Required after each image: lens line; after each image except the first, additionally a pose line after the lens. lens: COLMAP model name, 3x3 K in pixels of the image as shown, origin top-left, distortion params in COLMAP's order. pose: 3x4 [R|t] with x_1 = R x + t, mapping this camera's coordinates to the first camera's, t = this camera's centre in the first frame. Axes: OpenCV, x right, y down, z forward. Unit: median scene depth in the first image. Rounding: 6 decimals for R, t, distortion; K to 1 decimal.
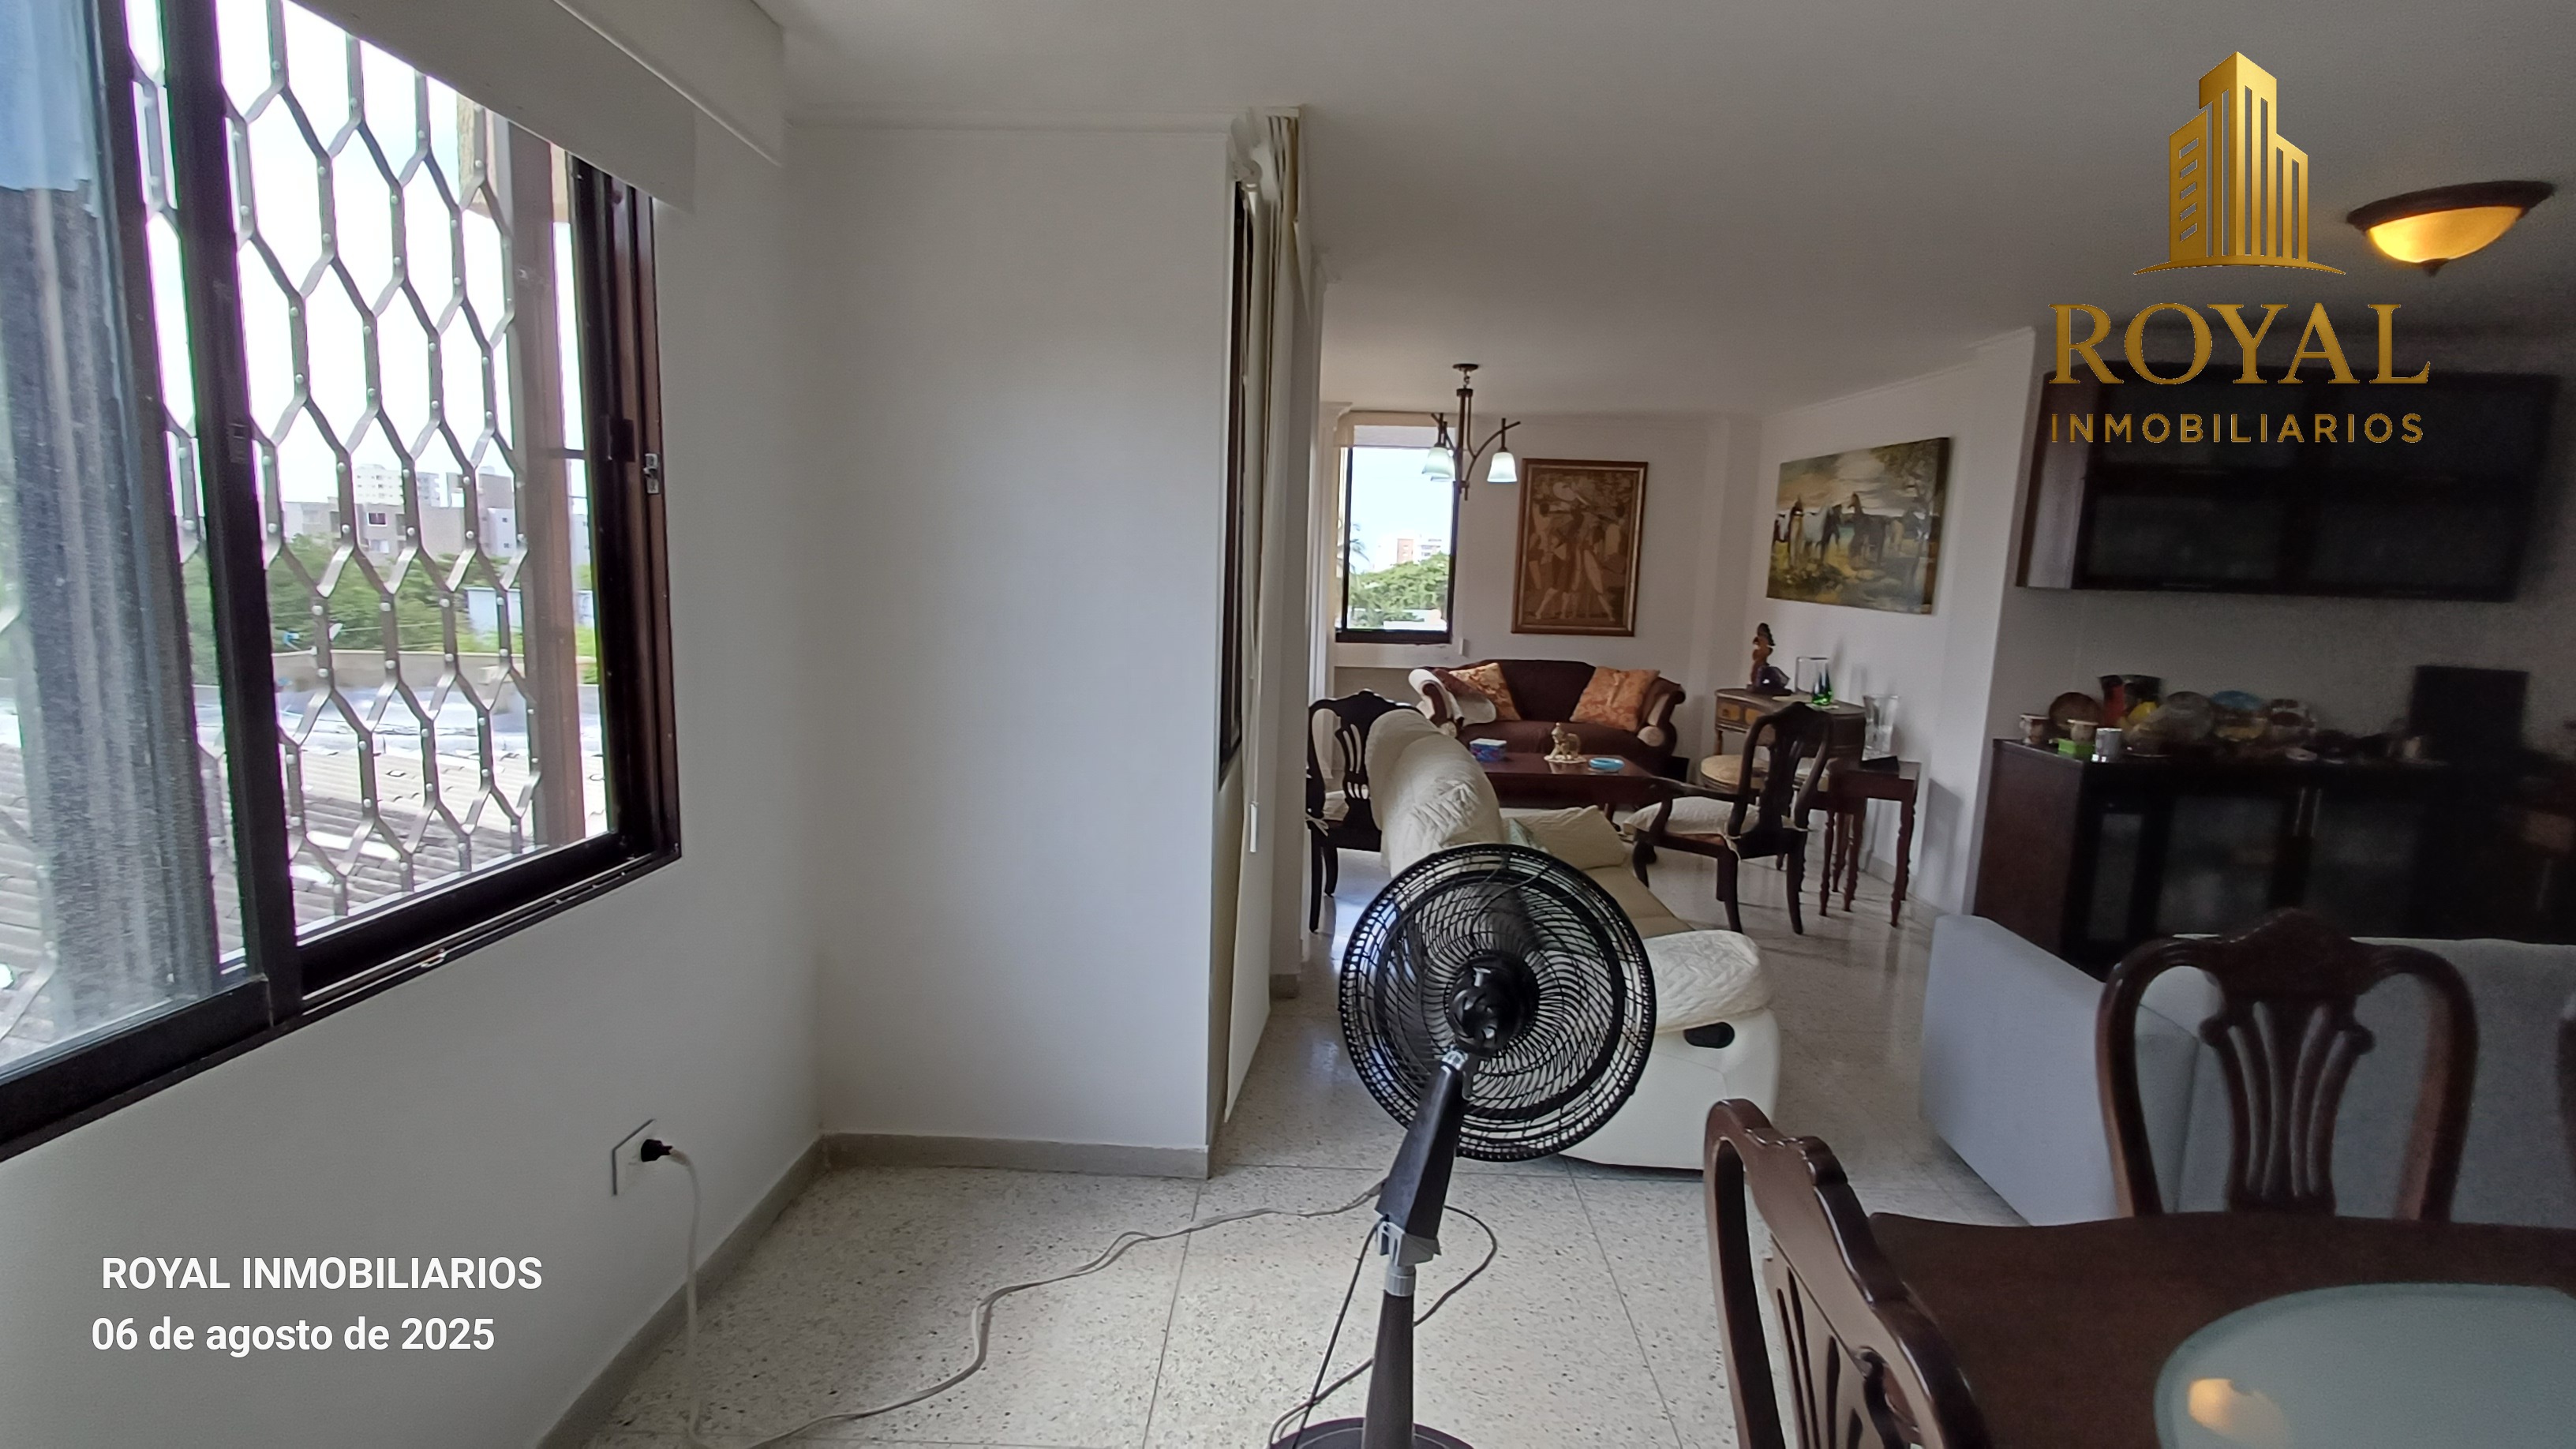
lens RADIAL K [[1206.0, 0, 1295.3], [0, 1206.0, 740.3], [0, 0, 1]] dist [0.020652, 0.000337]
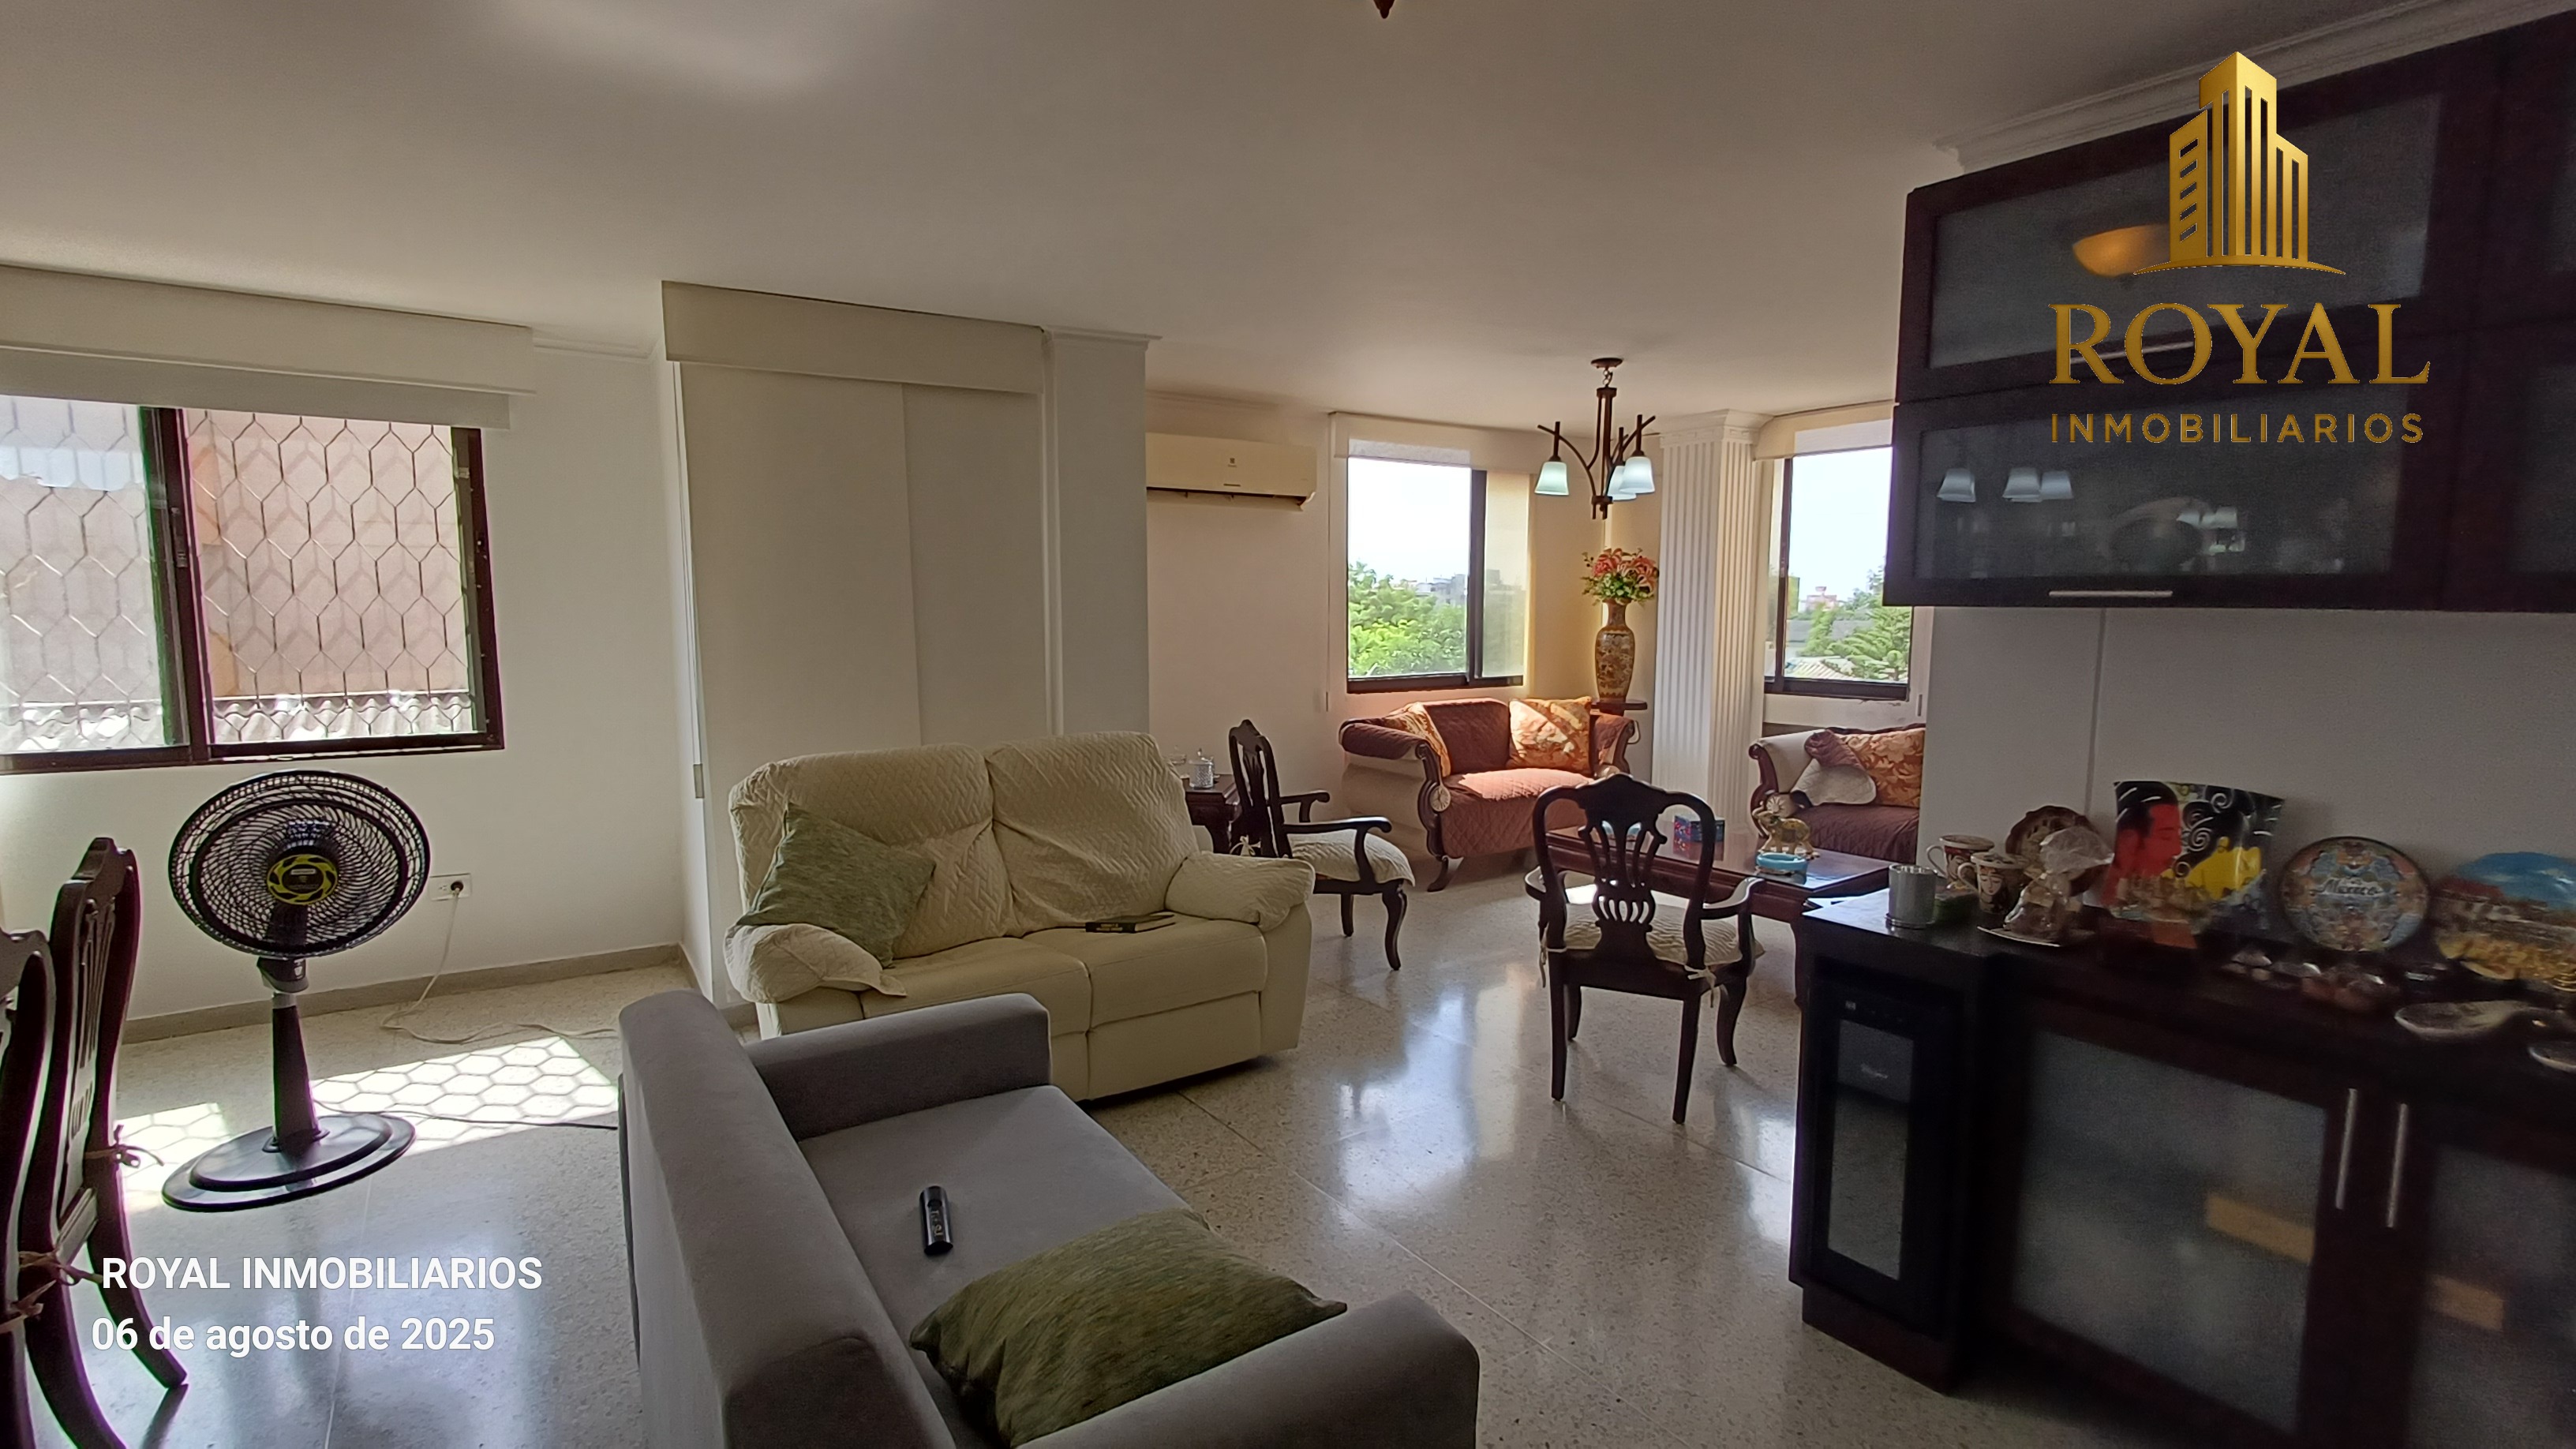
lens RADIAL K [[1189.4, 0, 1279.9], [0, 1189.4, 724.9], [0, 0, 1]] dist [0.011101, 0.000665]
pose [[0.549731, 0.060411, -0.833154, 0.734862], [-0.110092, 0.993921, -0.000573, -0.030938], [0.828055, 0.092039, 0.553040, 0.375165]]
